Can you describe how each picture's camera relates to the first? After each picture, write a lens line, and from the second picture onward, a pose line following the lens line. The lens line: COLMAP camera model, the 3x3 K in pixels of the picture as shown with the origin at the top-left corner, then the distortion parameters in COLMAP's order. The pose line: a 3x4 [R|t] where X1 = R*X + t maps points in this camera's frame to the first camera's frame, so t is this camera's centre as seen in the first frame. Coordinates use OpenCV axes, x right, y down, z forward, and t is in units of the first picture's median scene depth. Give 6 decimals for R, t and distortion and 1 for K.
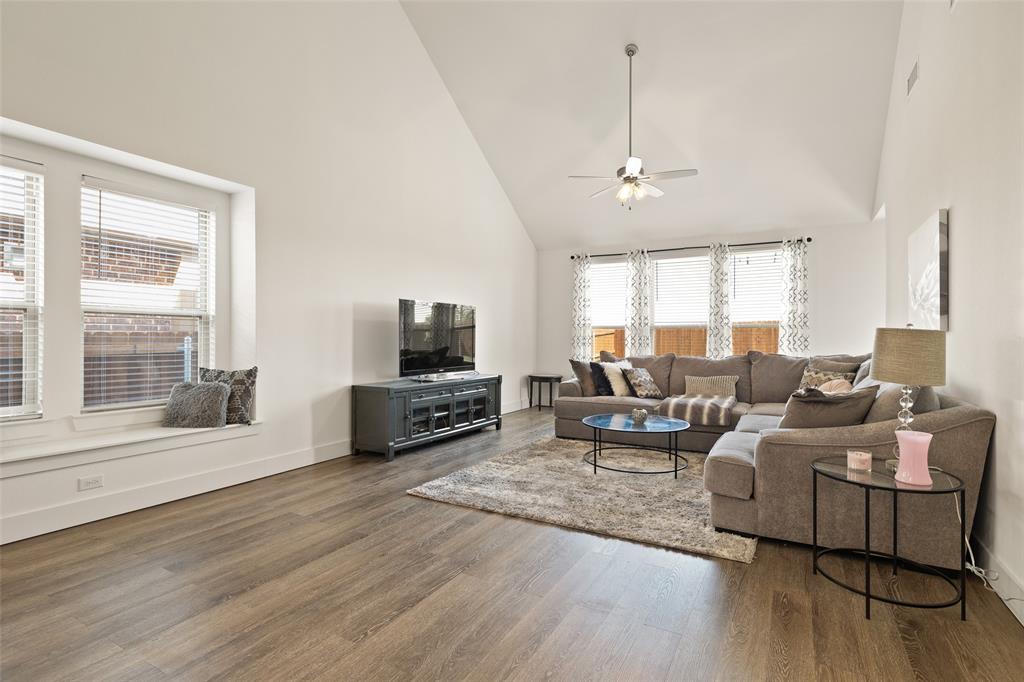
lens RADIAL K [[497.5, 0, 514.3], [0, 497.5, 334.5], [0, 0, 1]] dist [-0.000355, 0.002394]
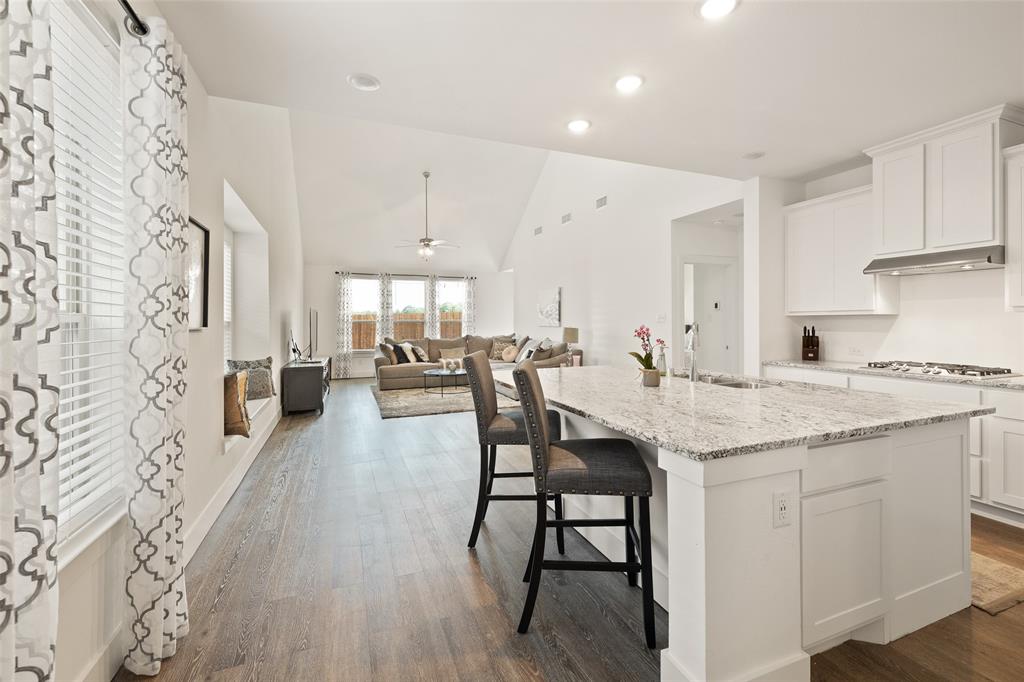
lens RADIAL K [[435.5, 0, 521.1], [0, 435.5, 316.2], [0, 0, 1]] dist [0.004204, 0.000069]
pose [[0.622513, 0.002675, 0.782605, -0.850068], [0.003179, 0.999977, -0.005947, -0.034315], [-0.782603, 0.006189, 0.622490, -0.299638]]
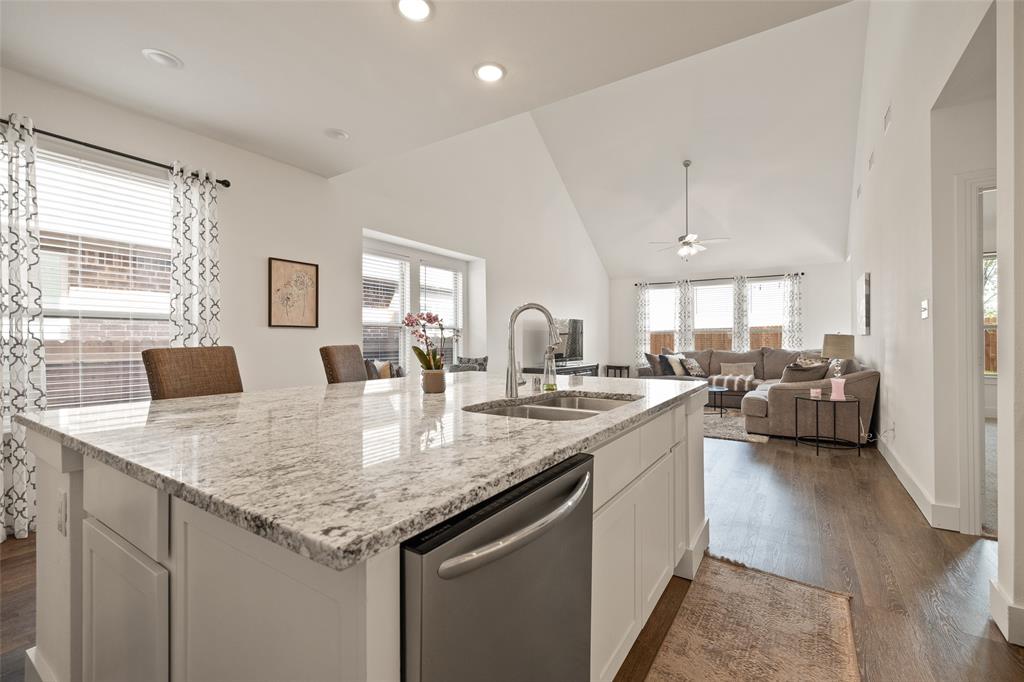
lens RADIAL K [[435.5, 0, 516.5], [0, 435.5, 339.6], [0, 0, 1]] dist [0.004204, 0.000069]
pose [[0.997896, -0.006059, -0.064554, -0.245095], [0.006385, 0.999968, 0.004846, -0.002822], [0.064522, -0.005248, 0.997902, -0.487819]]
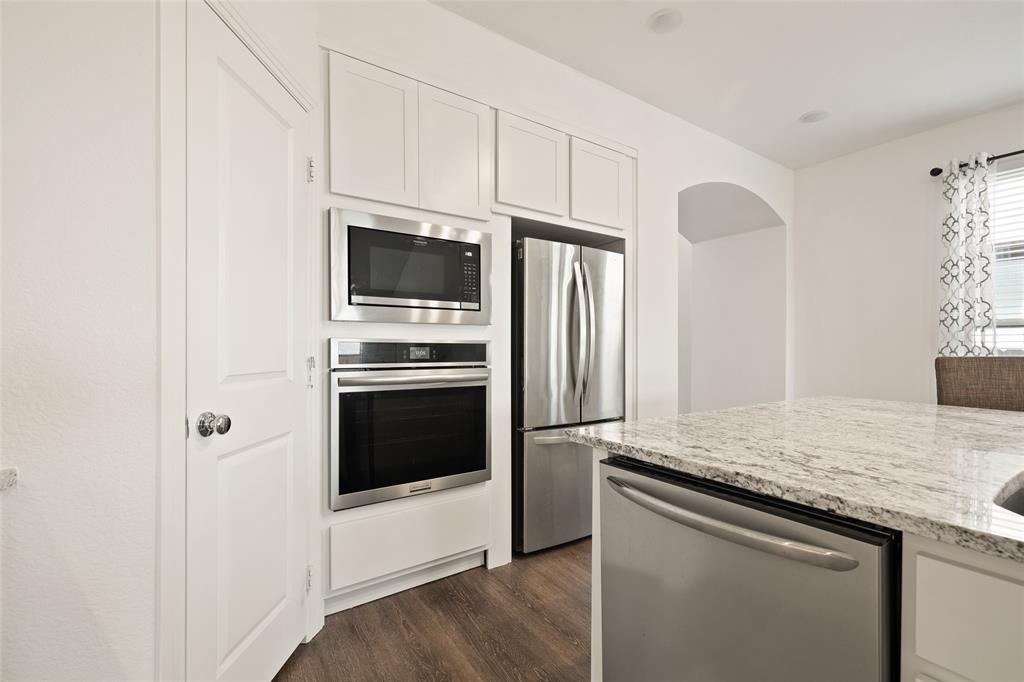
lens RADIAL K [[435.5, 0, 516.9], [0, 435.5, 348.9], [0, 0, 1]] dist [0.004204, 0.000069]
pose [[-0.436473, -0.001090, -0.899717, -0.053397], [0.000094, 0.999999, -0.001257, -0.002432], [0.899717, -0.000633, -0.436472, -0.309340]]
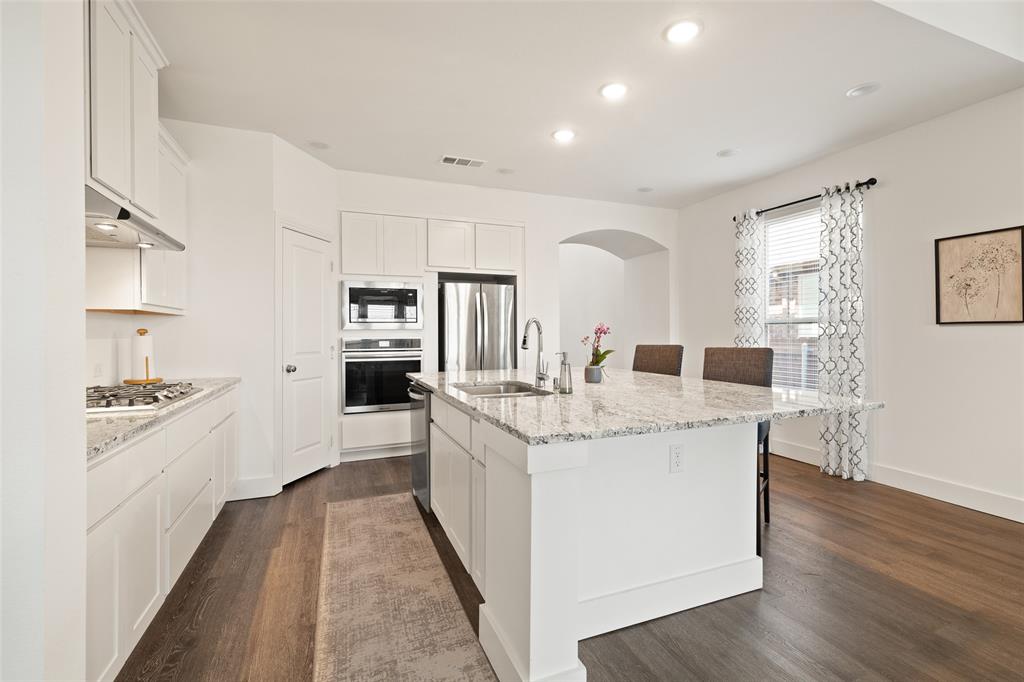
lens RADIAL K [[458.9, 0, 520.7], [0, 458.9, 331.1], [0, 0, 1]] dist [0.002041, 0.000264]
pose [[-0.618074, -0.005958, -0.786097, 0.157081], [0.006854, 0.999892, -0.012968, -0.010399], [0.786090, -0.013403, -0.617967, 0.184293]]
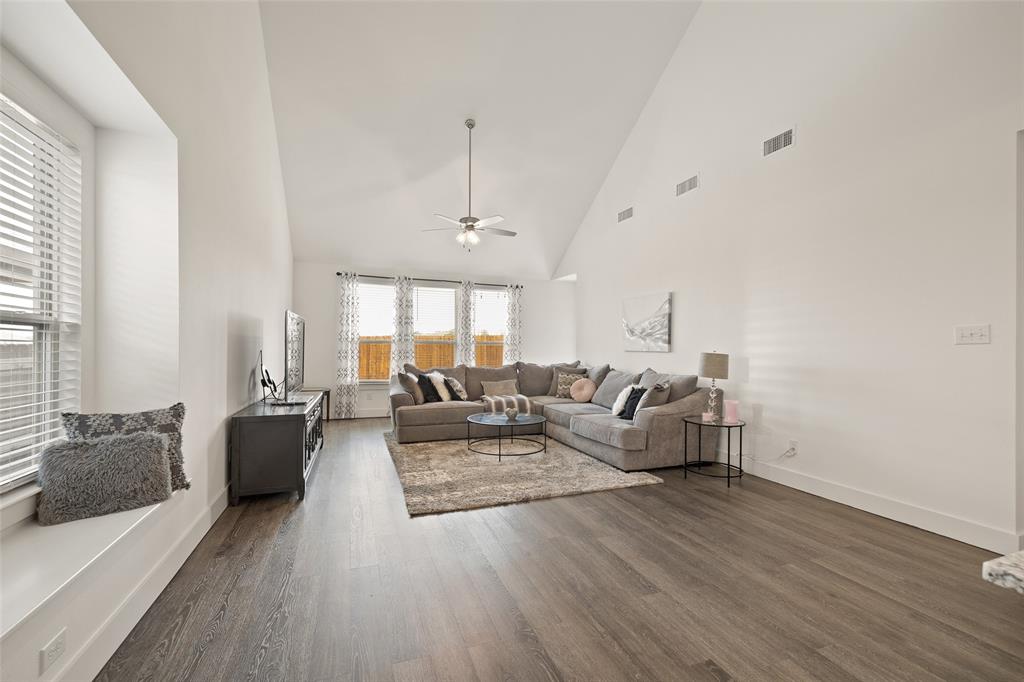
lens RADIAL K [[435.5, 0, 521.3], [0, 435.5, 347.5], [0, 0, 1]] dist [0.004204, 0.000069]
pose [[0.634464, 0.004729, 0.772938, -0.549352], [-0.012014, 0.999921, 0.003744, -0.014719], [-0.772859, -0.011661, 0.634471, 0.206134]]
